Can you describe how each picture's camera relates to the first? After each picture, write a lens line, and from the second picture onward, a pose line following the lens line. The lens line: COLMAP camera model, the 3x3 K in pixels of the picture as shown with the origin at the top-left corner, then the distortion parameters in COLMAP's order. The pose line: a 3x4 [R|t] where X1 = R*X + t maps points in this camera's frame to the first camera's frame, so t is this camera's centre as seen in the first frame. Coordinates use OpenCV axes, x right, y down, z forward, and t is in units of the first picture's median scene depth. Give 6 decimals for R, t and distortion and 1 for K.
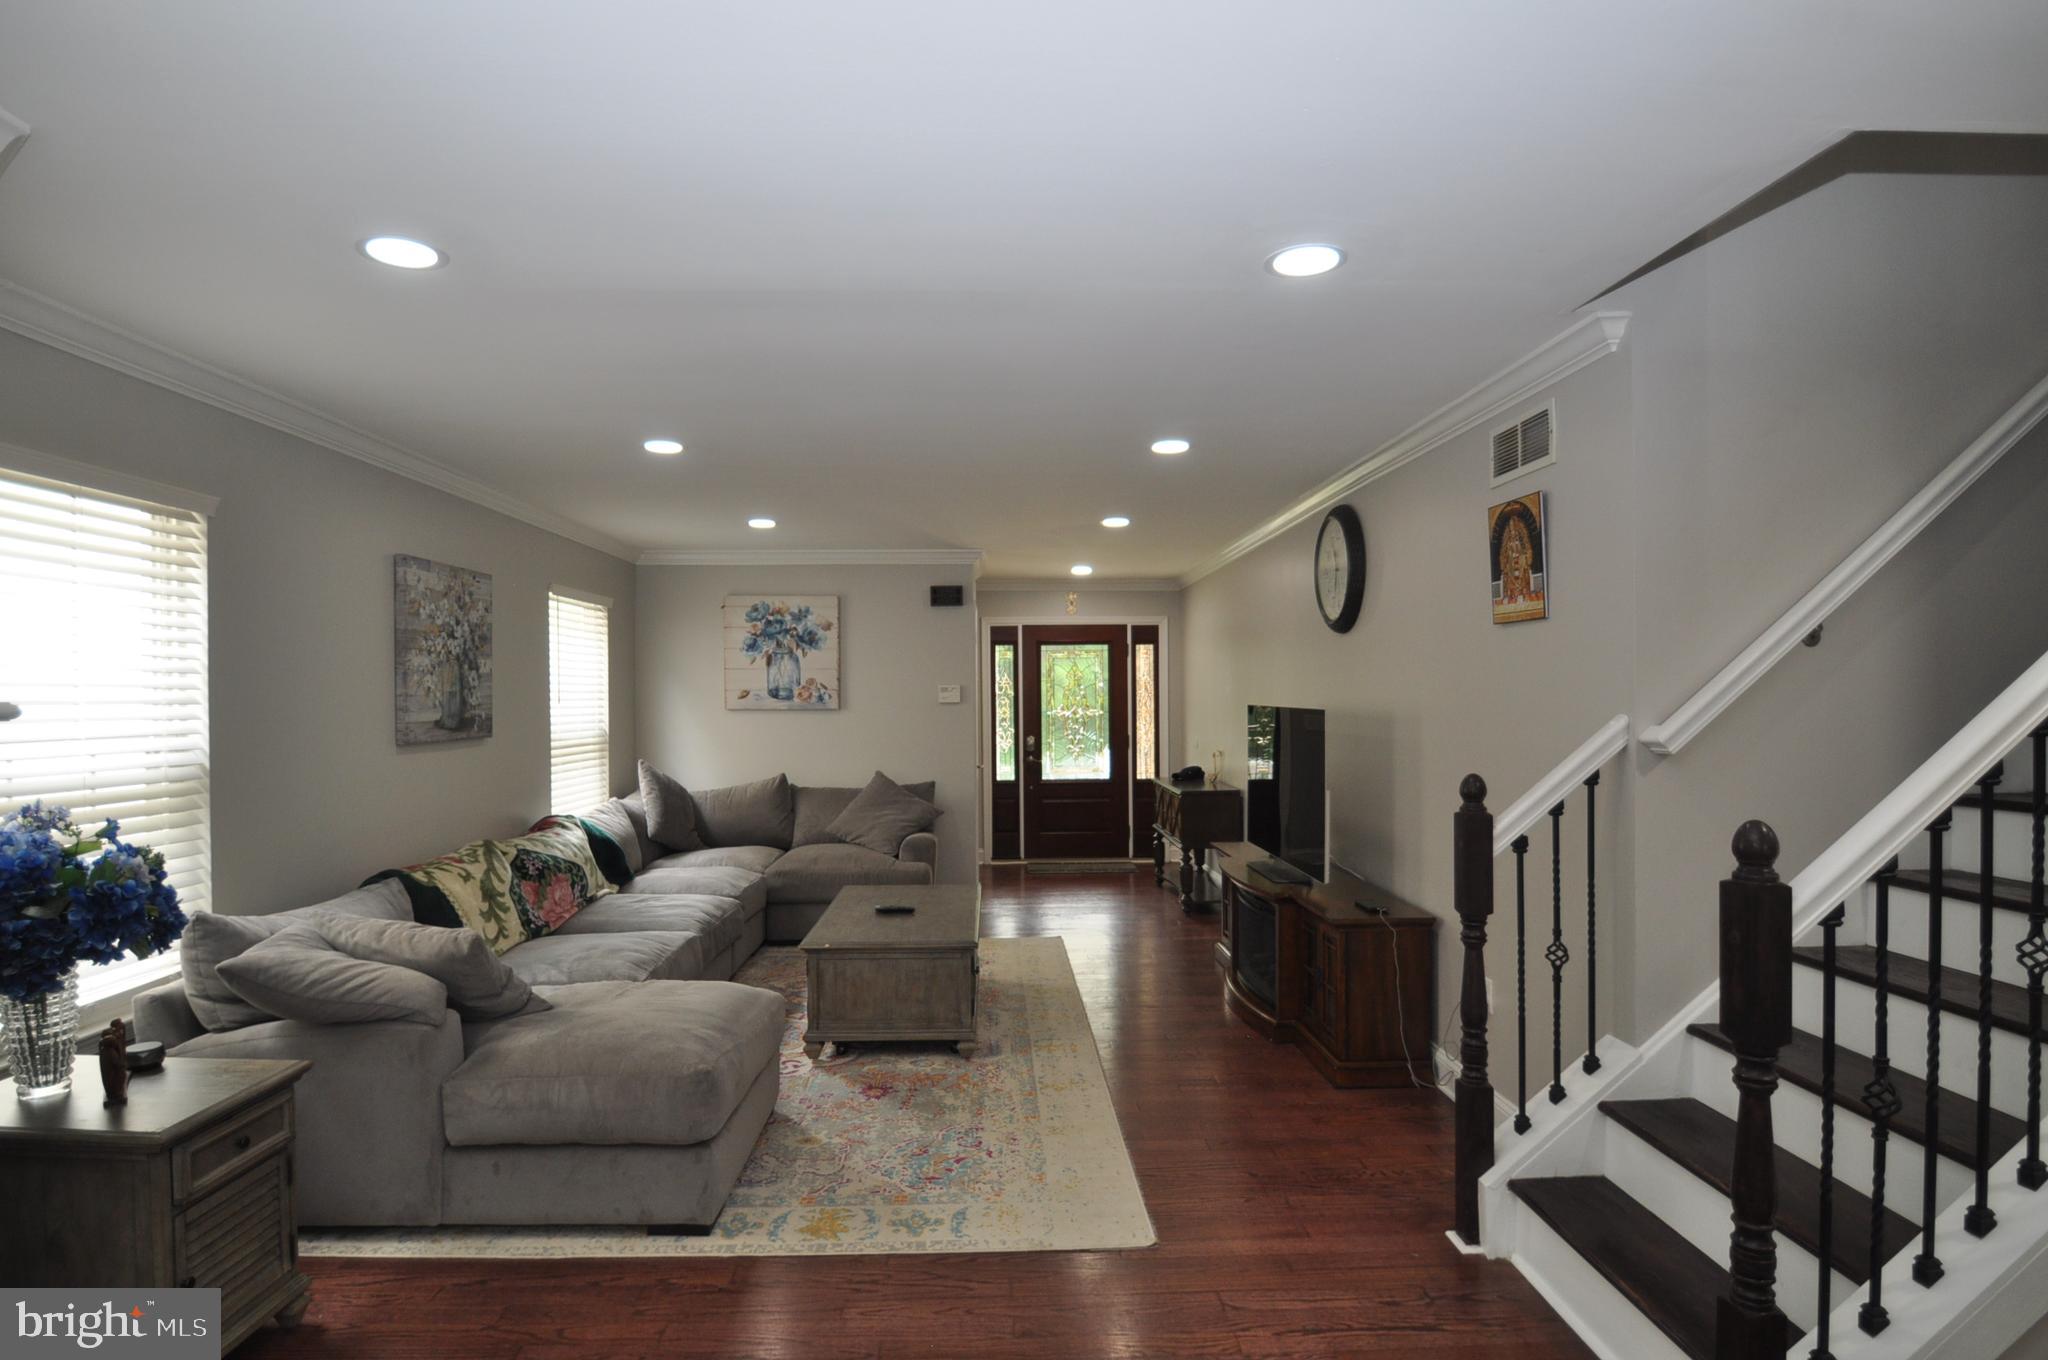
lens RADIAL K [[1071.7, 0, 996.8], [0, 1071.7, 707.6], [0, 0, 1]] dist [-0.010991, -0.013547]
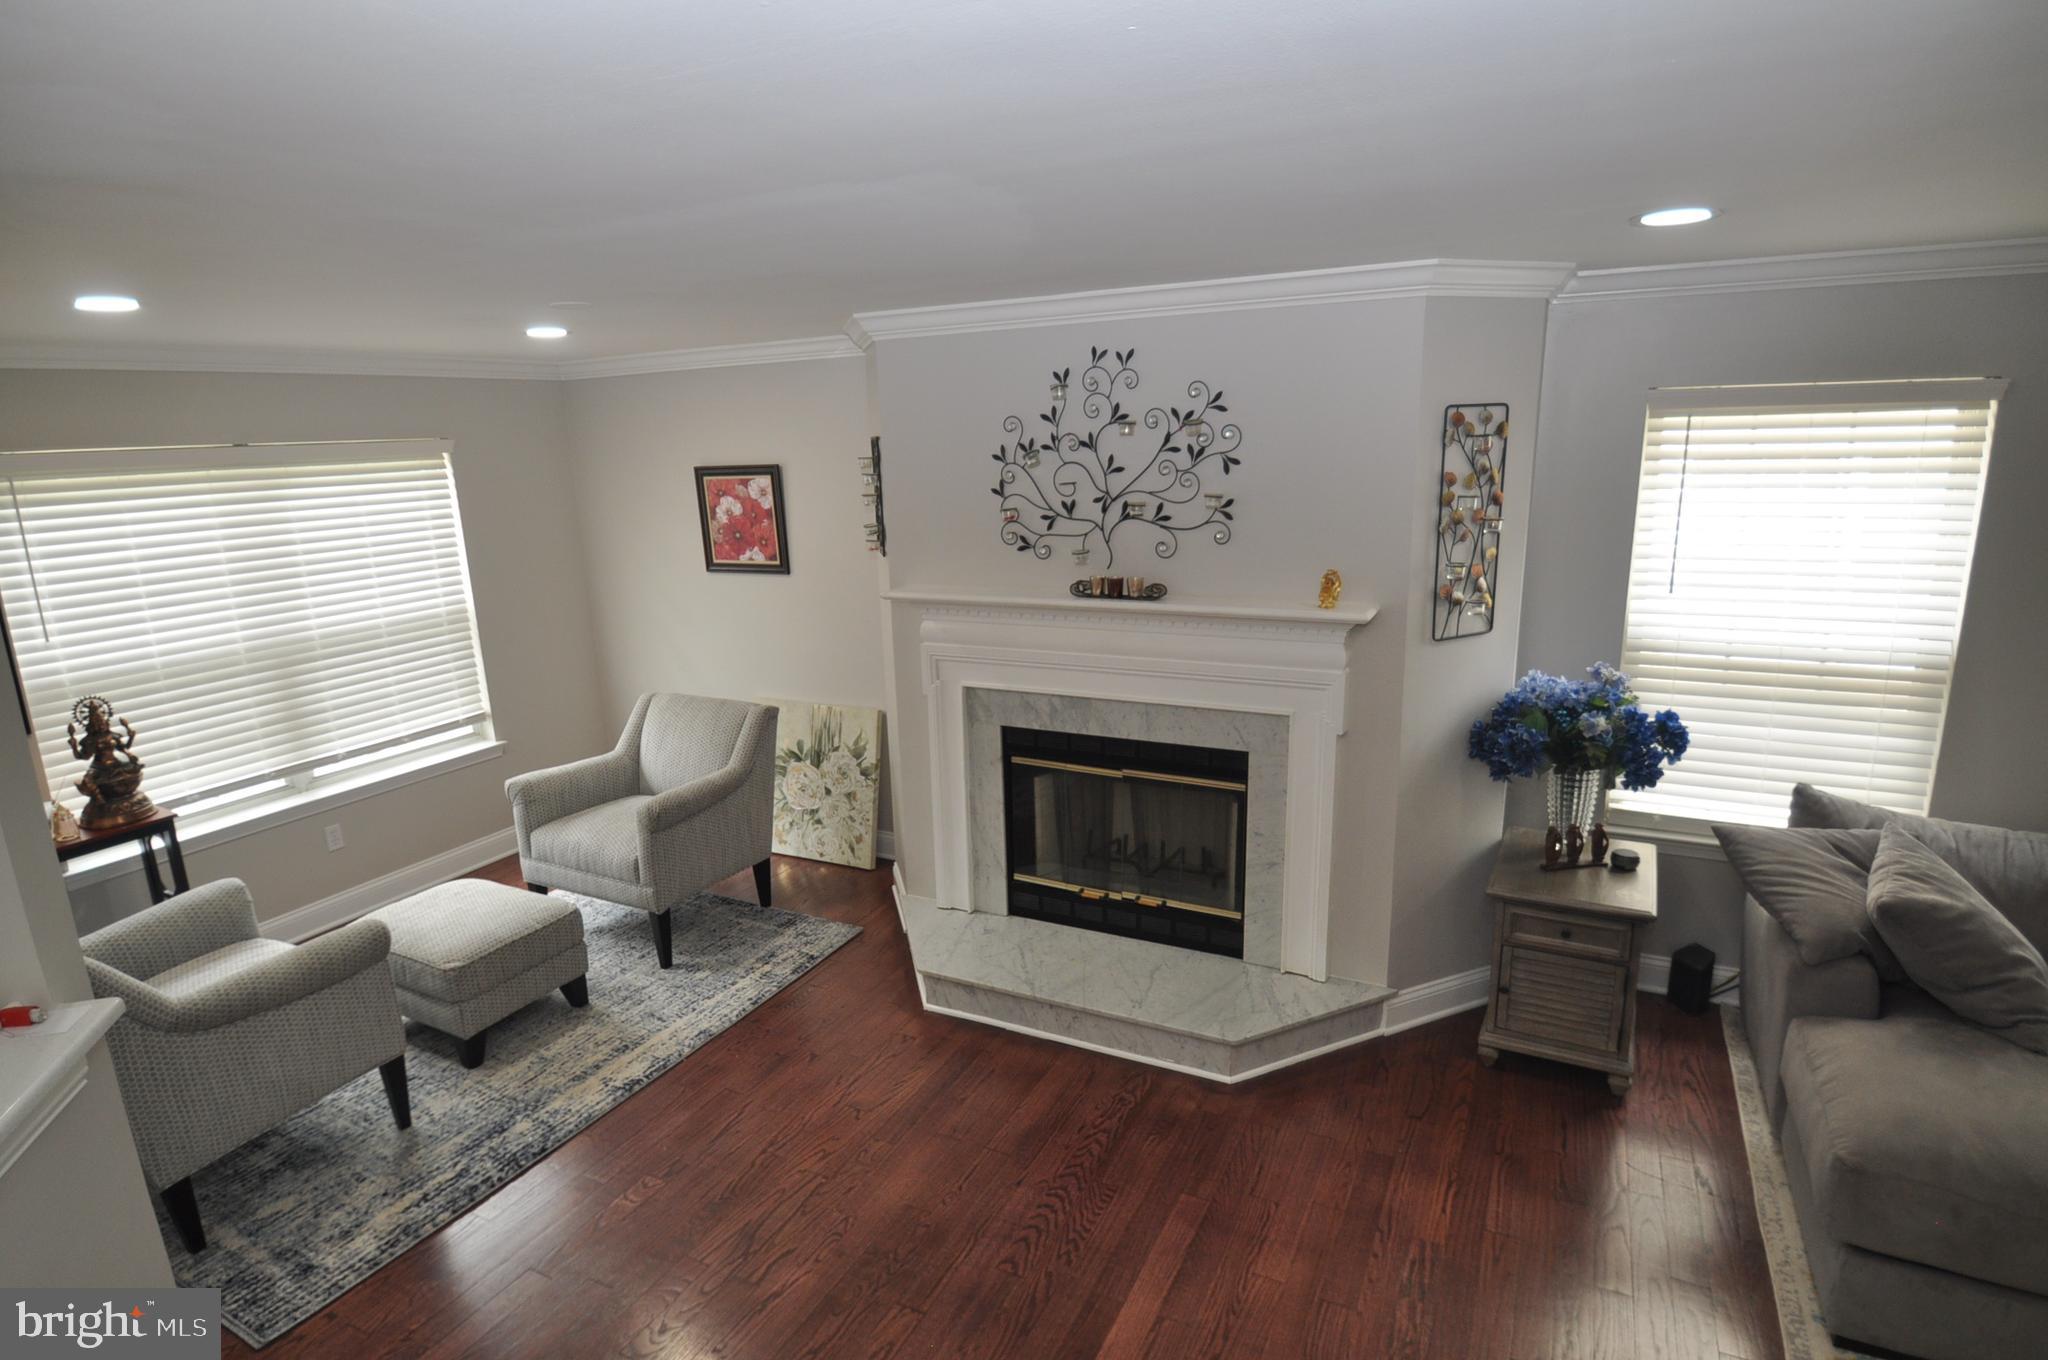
lens RADIAL K [[1071.7, 0, 1013.6], [0, 1071.7, 706.6], [0, 0, 1]] dist [-0.010991, -0.013547]
pose [[-0.470909, 0.235039, -0.850295, 0.455187], [0.029428, 0.967503, 0.251140, -0.152374], [0.881691, 0.093242, -0.462523, 0.594078]]
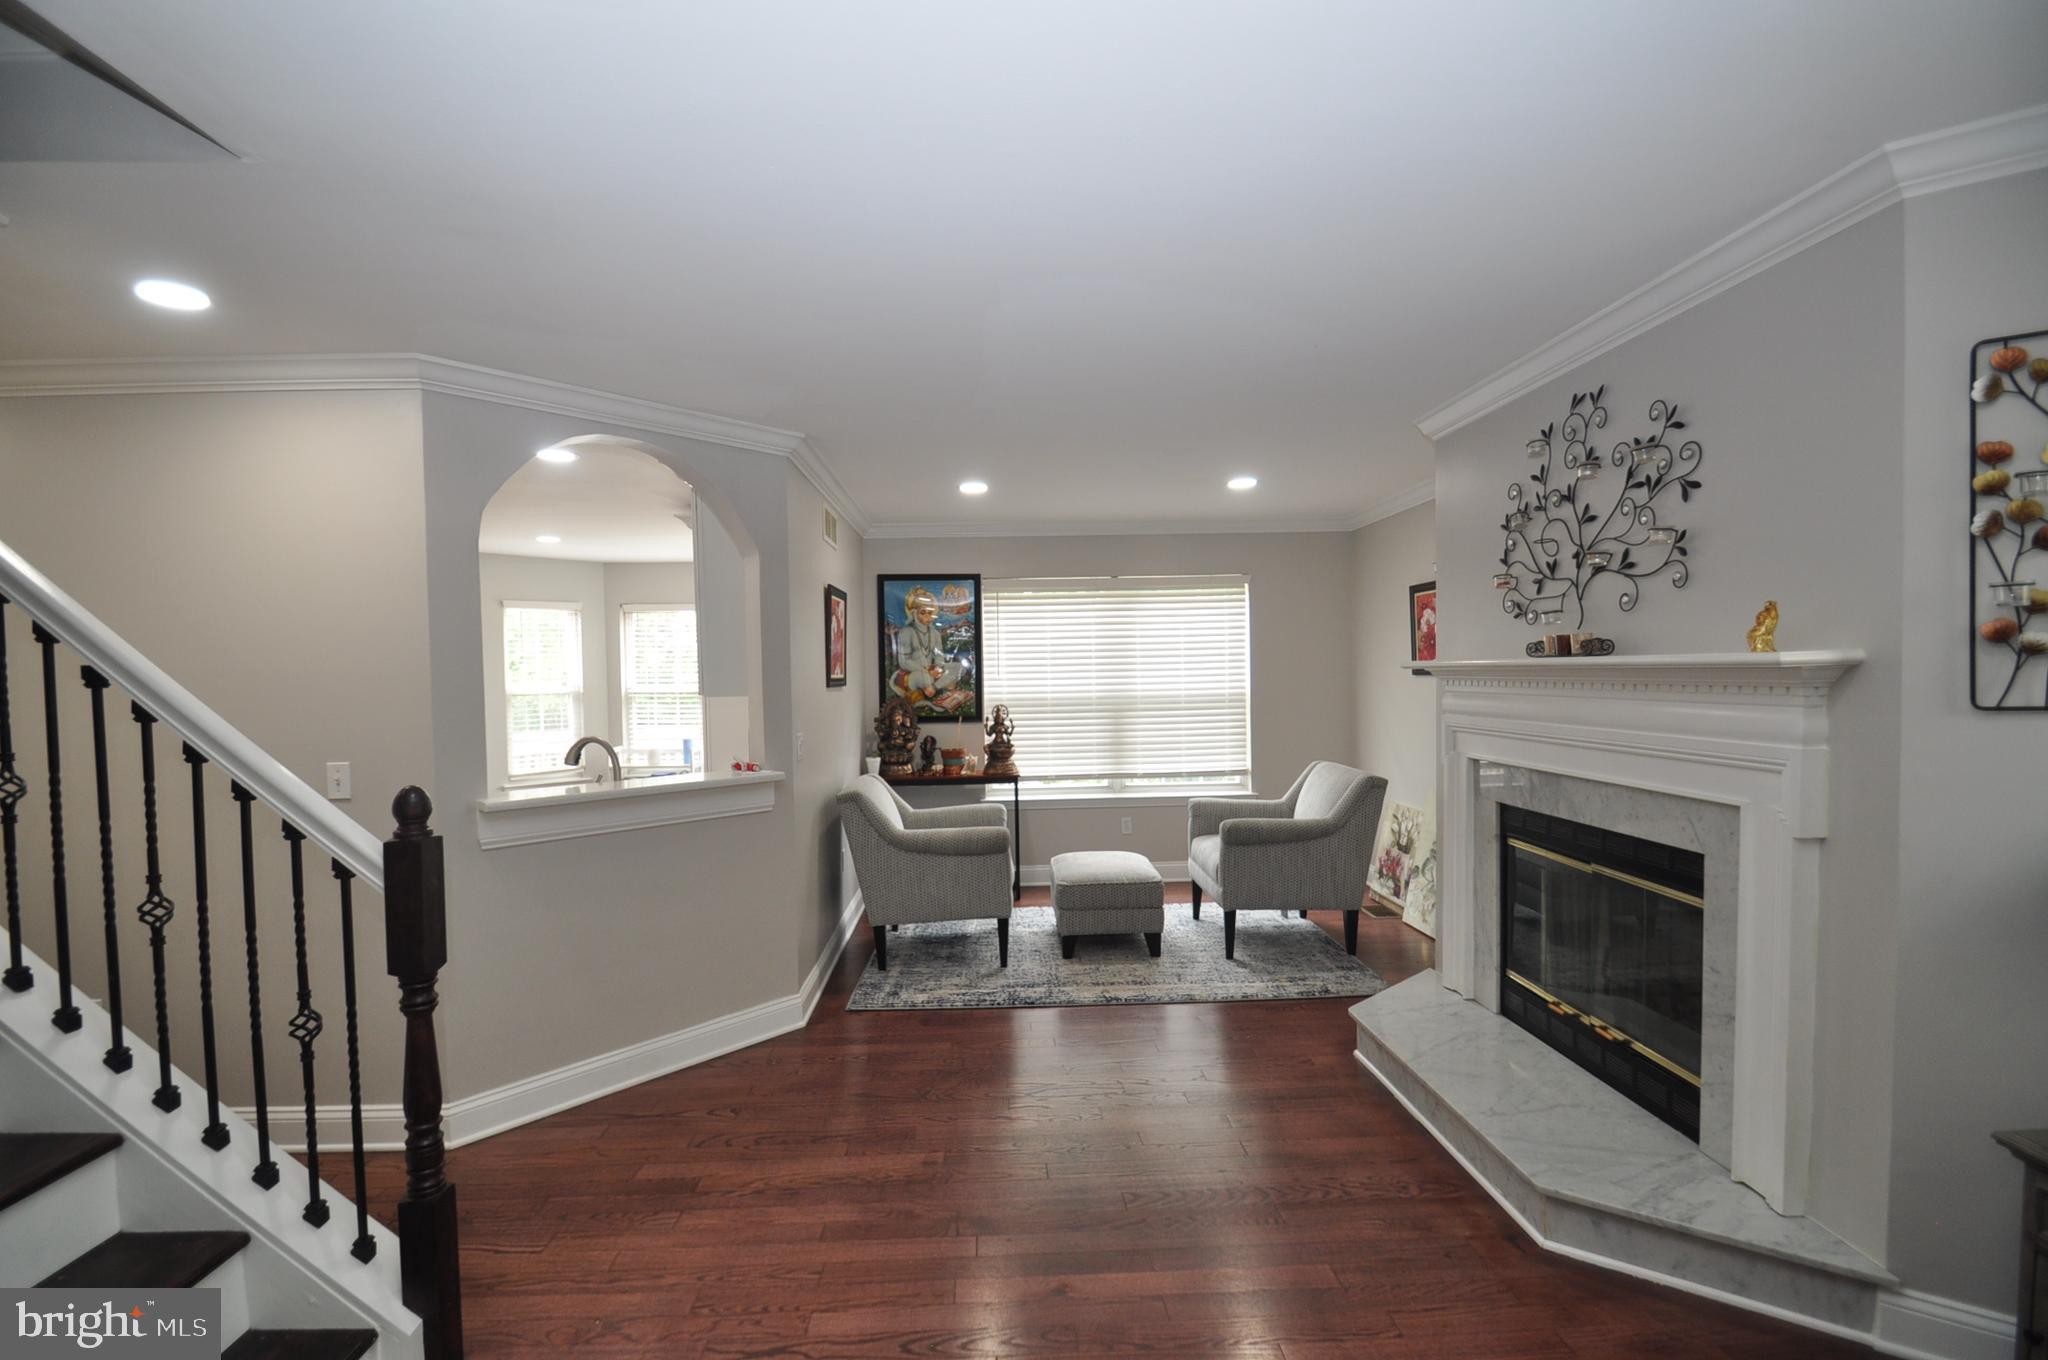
lens RADIAL K [[891.4, 0, 1018.5], [0, 891.4, 709.7], [0, 0, 1]] dist [0.005211, -0.011649]
pose [[-0.999433, 0.024950, -0.022606, 0.026498], [0.023844, 0.998565, 0.047942, -0.004164], [0.023769, 0.047375, -0.998594, 0.933374]]
